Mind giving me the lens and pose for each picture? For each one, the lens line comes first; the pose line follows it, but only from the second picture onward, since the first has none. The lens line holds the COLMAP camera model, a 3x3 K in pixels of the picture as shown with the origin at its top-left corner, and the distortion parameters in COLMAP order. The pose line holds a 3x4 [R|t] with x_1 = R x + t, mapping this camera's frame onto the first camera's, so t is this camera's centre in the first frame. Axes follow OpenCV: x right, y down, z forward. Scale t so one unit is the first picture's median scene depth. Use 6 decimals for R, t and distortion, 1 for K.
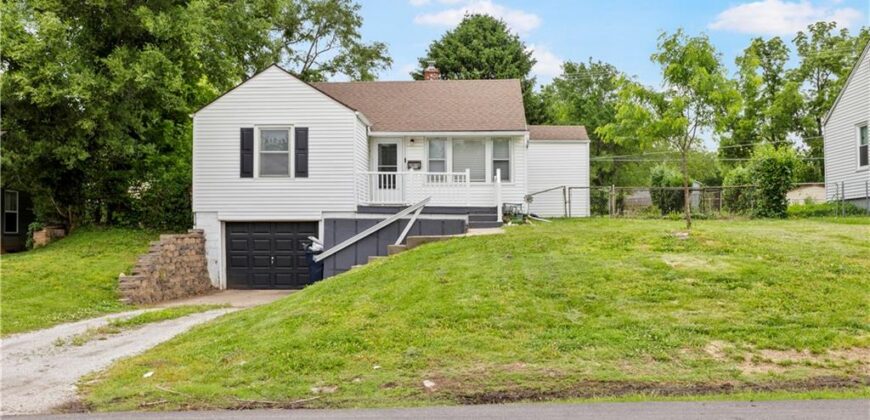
lens RADIAL K [[802.7, 0, 435.0], [0, 802.7, 210.0], [0, 0, 1]] dist [-0.006417, -0.004783]
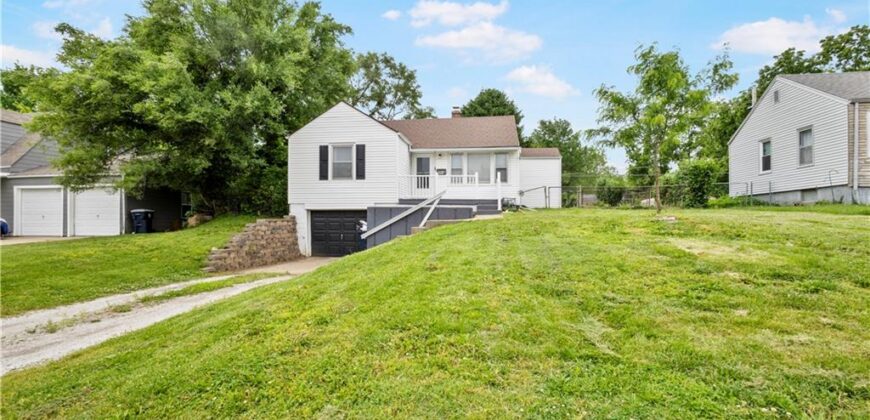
lens RADIAL K [[435.1, 0, 439.3], [0, 435.1, 221.5], [0, 0, 1]] dist [0.000966, 0.000061]
pose [[0.998009, 0.002461, -0.063024, 0.022668], [-0.000374, 0.999451, 0.033117, 0.008618], [0.063071, -0.033028, 0.997462, 0.228651]]
